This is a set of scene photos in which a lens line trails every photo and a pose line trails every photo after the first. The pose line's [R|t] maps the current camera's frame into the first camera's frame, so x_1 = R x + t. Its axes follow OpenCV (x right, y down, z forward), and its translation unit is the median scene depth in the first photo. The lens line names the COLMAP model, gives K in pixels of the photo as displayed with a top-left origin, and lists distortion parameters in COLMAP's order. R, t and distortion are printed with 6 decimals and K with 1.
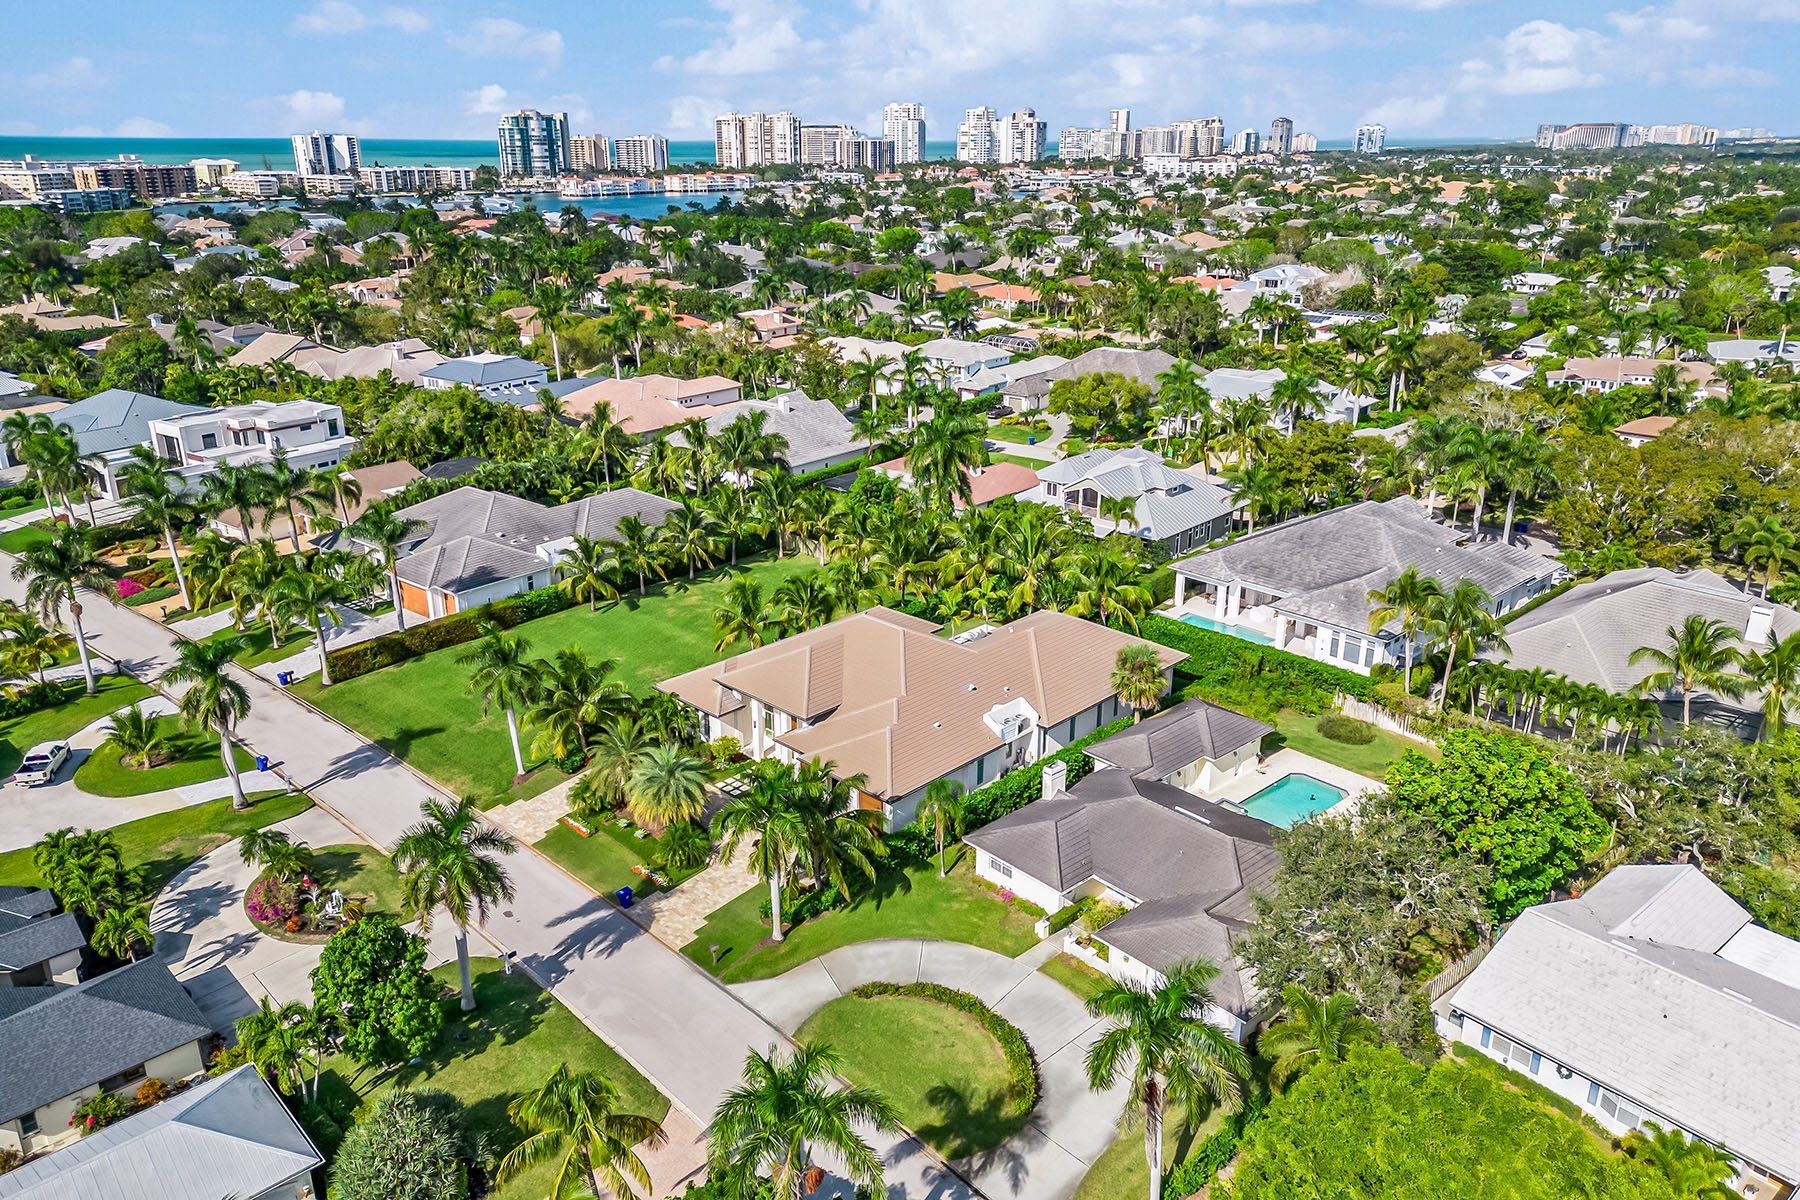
lens RADIAL K [[1257.8, 0, 900.0], [0, 1257.8, 600.0], [0, 0, 1]] dist [0.060544, -0.008985]
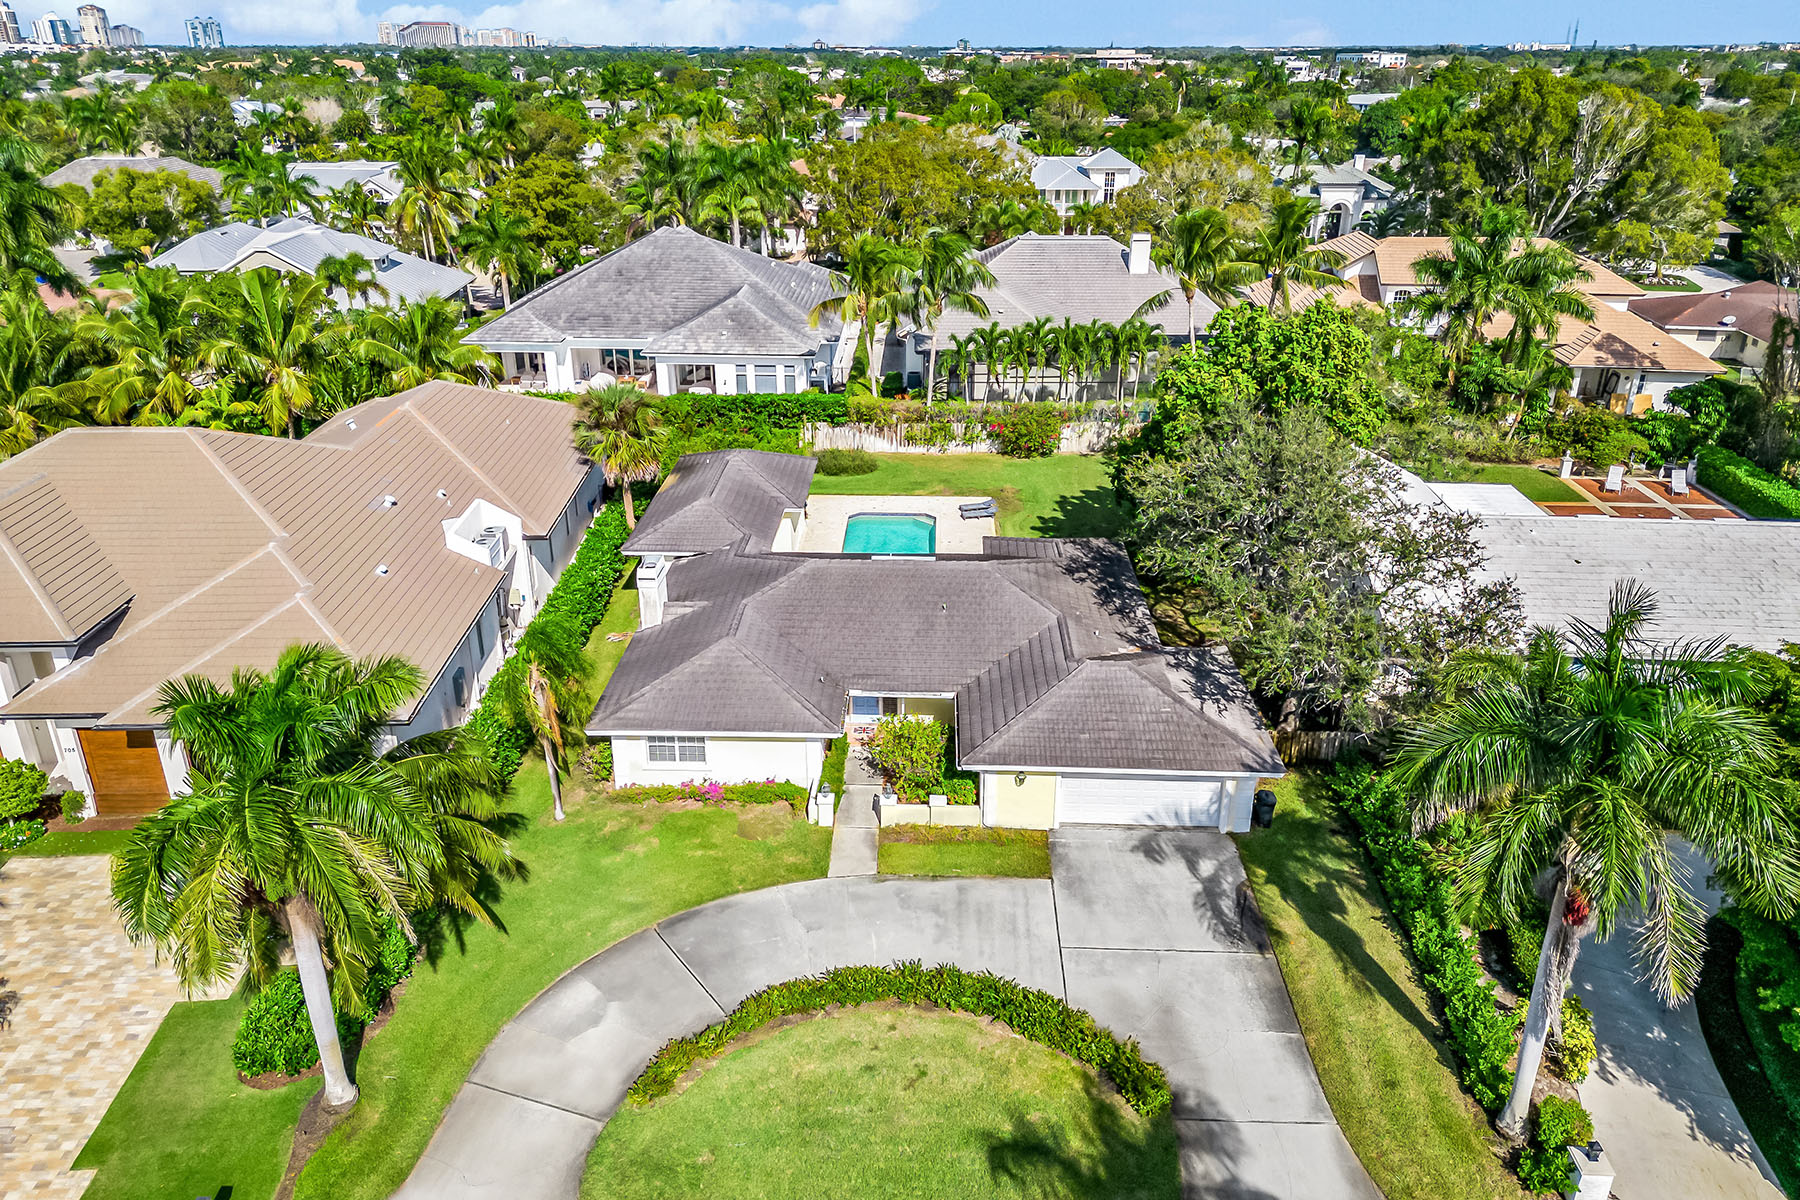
lens RADIAL K [[1274.4, 0, 900.0], [0, 1274.4, 600.0], [0, 0, 1]] dist [0.021729, -0.004775]
pose [[0.684467, -0.282404, 0.672126, -0.170357], [0.246721, 0.957257, 0.150956, 0.082310], [-0.686028, 0.062503, 0.724886, 0.475345]]
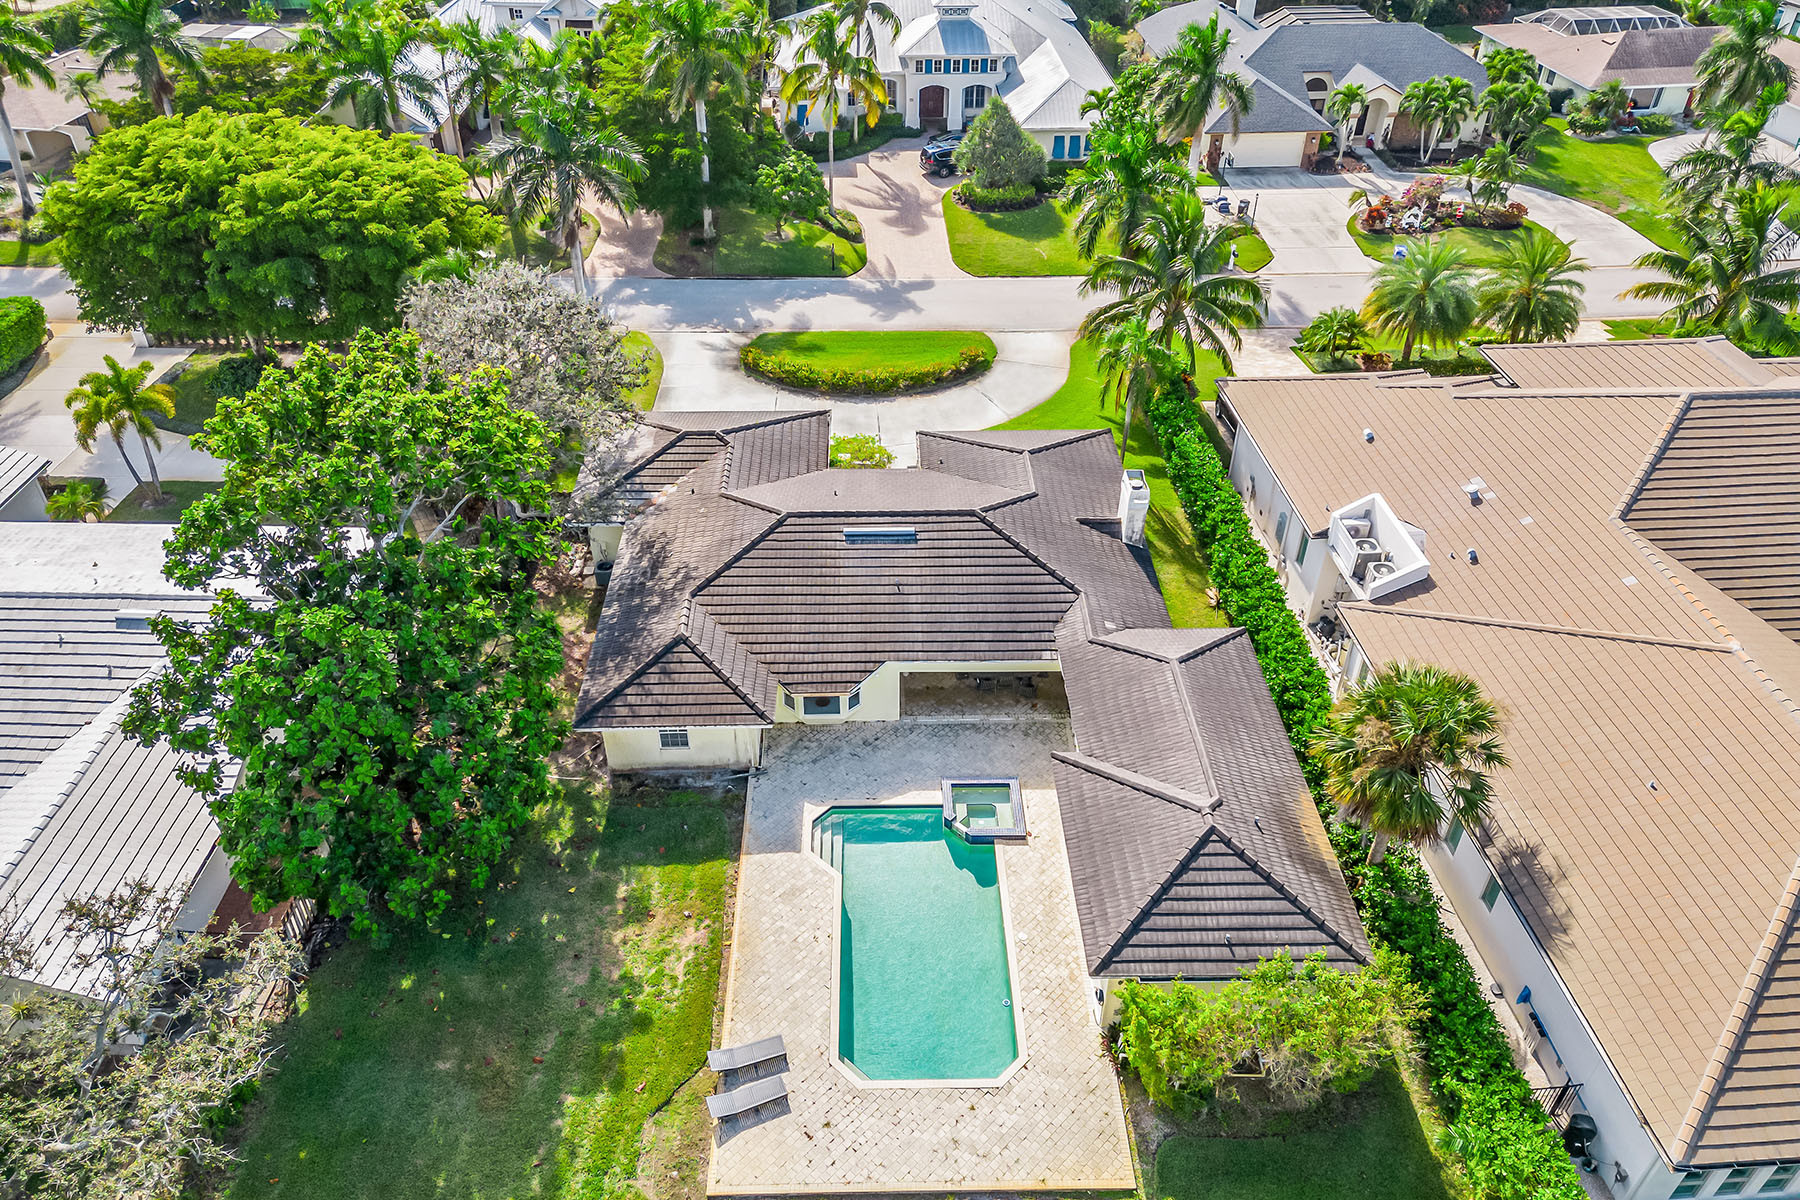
lens RADIAL K [[1257.8, 0, 900.0], [0, 1257.8, 600.0], [0, 0, 1]] dist [0.060544, -0.008985]
pose [[-0.643622, 0.473236, -0.601496, 0.497845], [-0.271132, 0.593961, 0.757429, -0.211779], [0.715708, 0.650583, -0.253977, 1.013228]]
